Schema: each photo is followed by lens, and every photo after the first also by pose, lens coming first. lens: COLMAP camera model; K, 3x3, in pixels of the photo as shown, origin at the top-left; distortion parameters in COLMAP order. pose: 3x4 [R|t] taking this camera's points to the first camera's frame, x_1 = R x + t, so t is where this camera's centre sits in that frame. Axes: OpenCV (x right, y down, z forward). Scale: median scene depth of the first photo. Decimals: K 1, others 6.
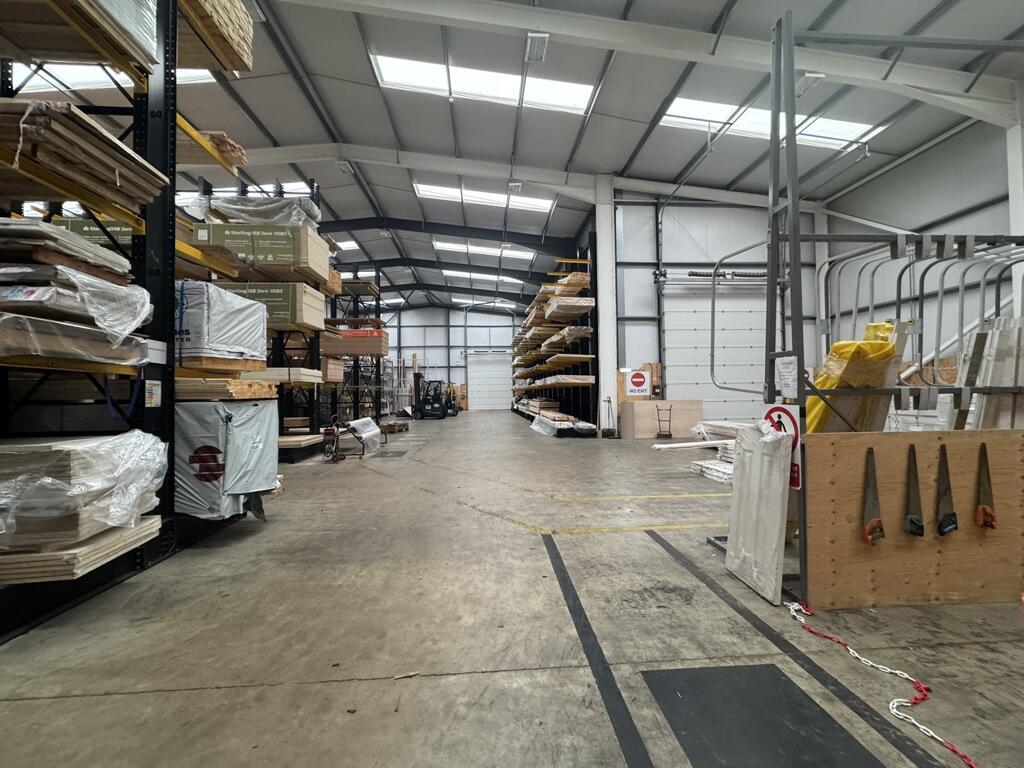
lens RADIAL K [[405.0, 0, 510.7], [0, 405.0, 383.4], [0, 0, 1]] dist [-0.001371, 0.000435]
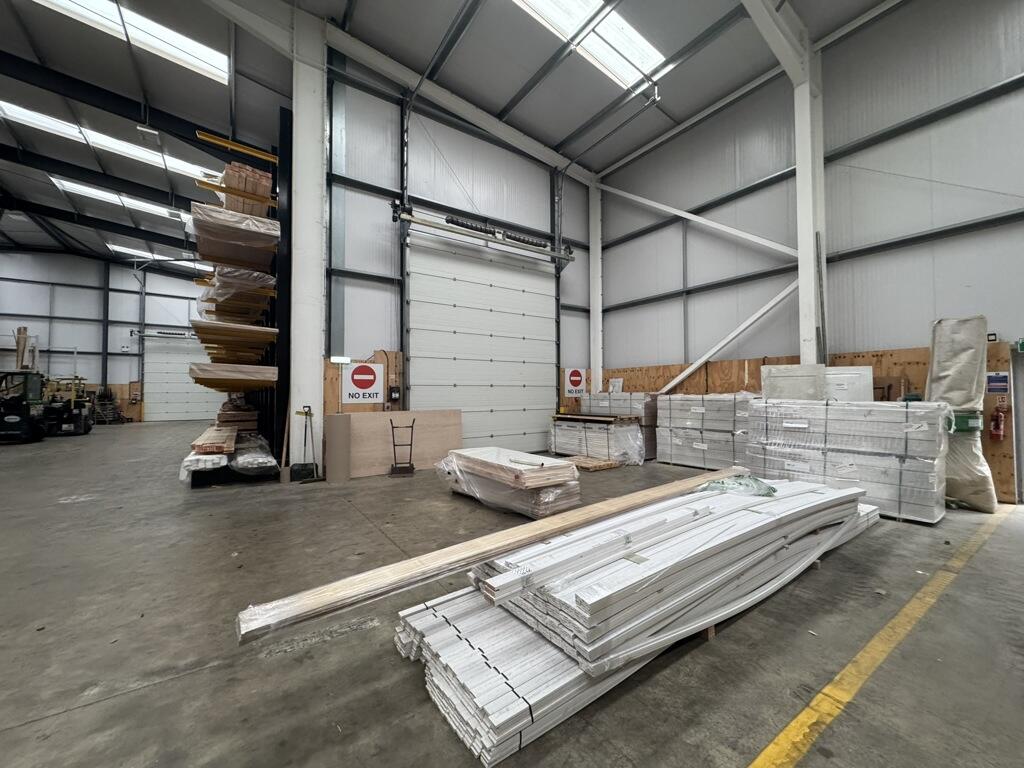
lens RADIAL K [[405.0, 0, 509.8], [0, 405.0, 385.1], [0, 0, 1]] dist [-0.001371, 0.000435]
pose [[0.861906, 0.020320, 0.506661, 0.232364], [-0.018741, 0.999791, -0.008217, 0.004344], [-0.506722, -0.002414, 0.862106, 0.438784]]
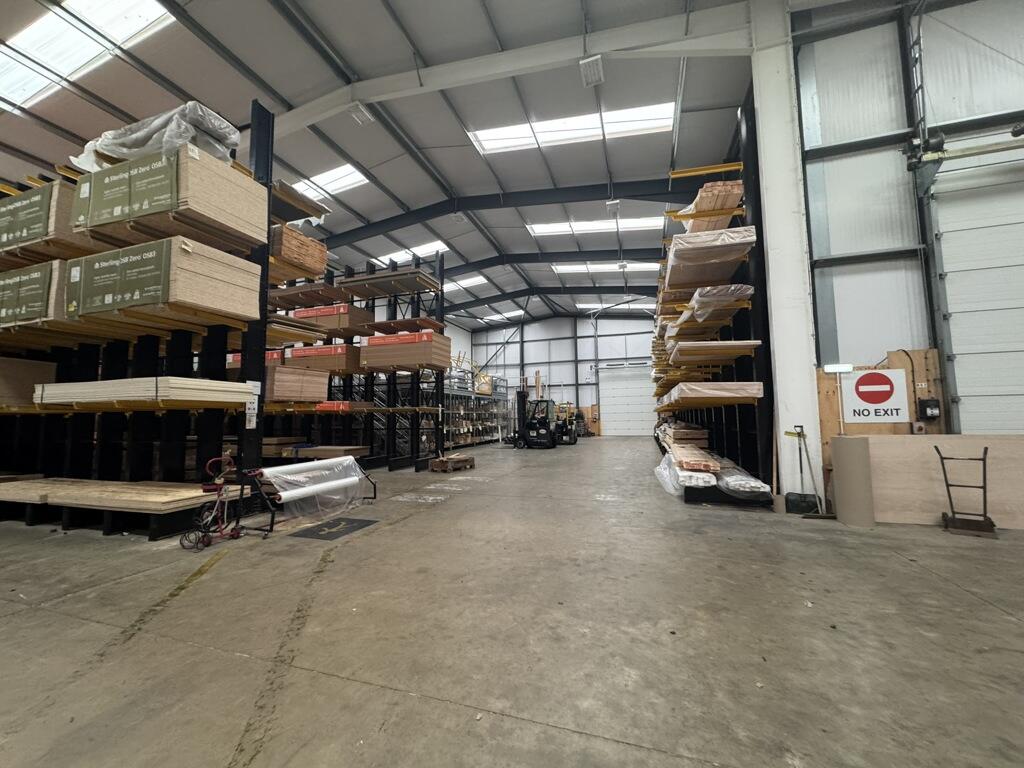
lens RADIAL K [[405.0, 0, 510.5], [0, 405.0, 383.2], [0, 0, 1]] dist [-0.001371, 0.000435]
pose [[0.925724, -0.031435, -0.376891, 0.127163], [0.011205, 0.998382, -0.055748, 0.007379], [0.378034, 0.047384, 0.924578, 0.500594]]
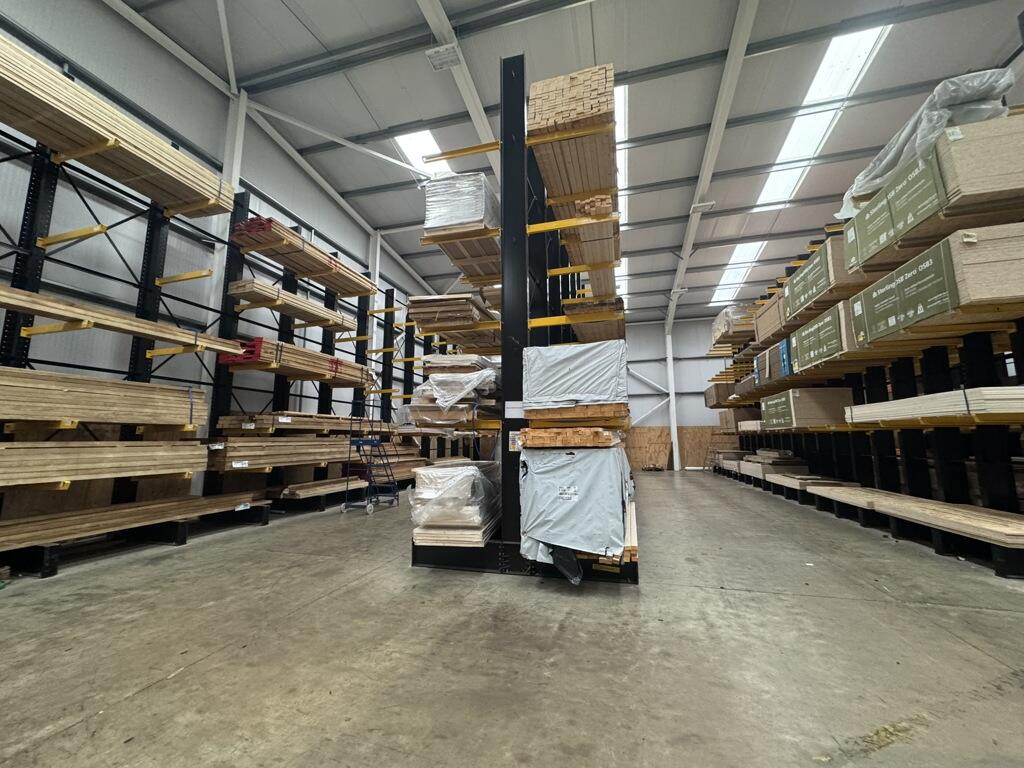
lens RADIAL K [[405.0, 0, 512.0], [0, 405.0, 383.2], [0, 0, 1]] dist [-0.001371, 0.000435]
pose [[-0.333936, -0.119041, -0.935049, 0.129671], [0.032132, 0.989979, -0.137509, 0.006193], [0.942048, -0.075964, -0.326764, 0.470084]]
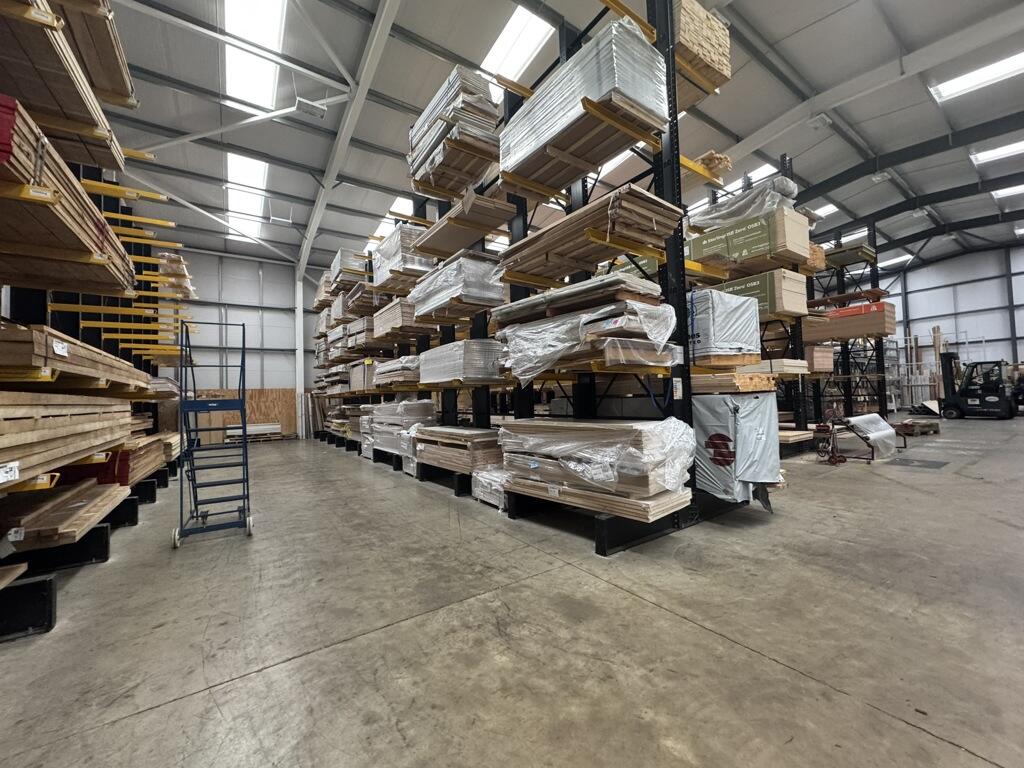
lens RADIAL K [[405.0, 0, 510.4], [0, 405.0, 382.9], [0, 0, 1]] dist [-0.001371, 0.000435]
pose [[0.506642, -0.035283, -0.861434, -0.024483], [0.046822, 0.998814, -0.013371, 0.000335], [0.860884, -0.033560, 0.507693, -0.021954]]
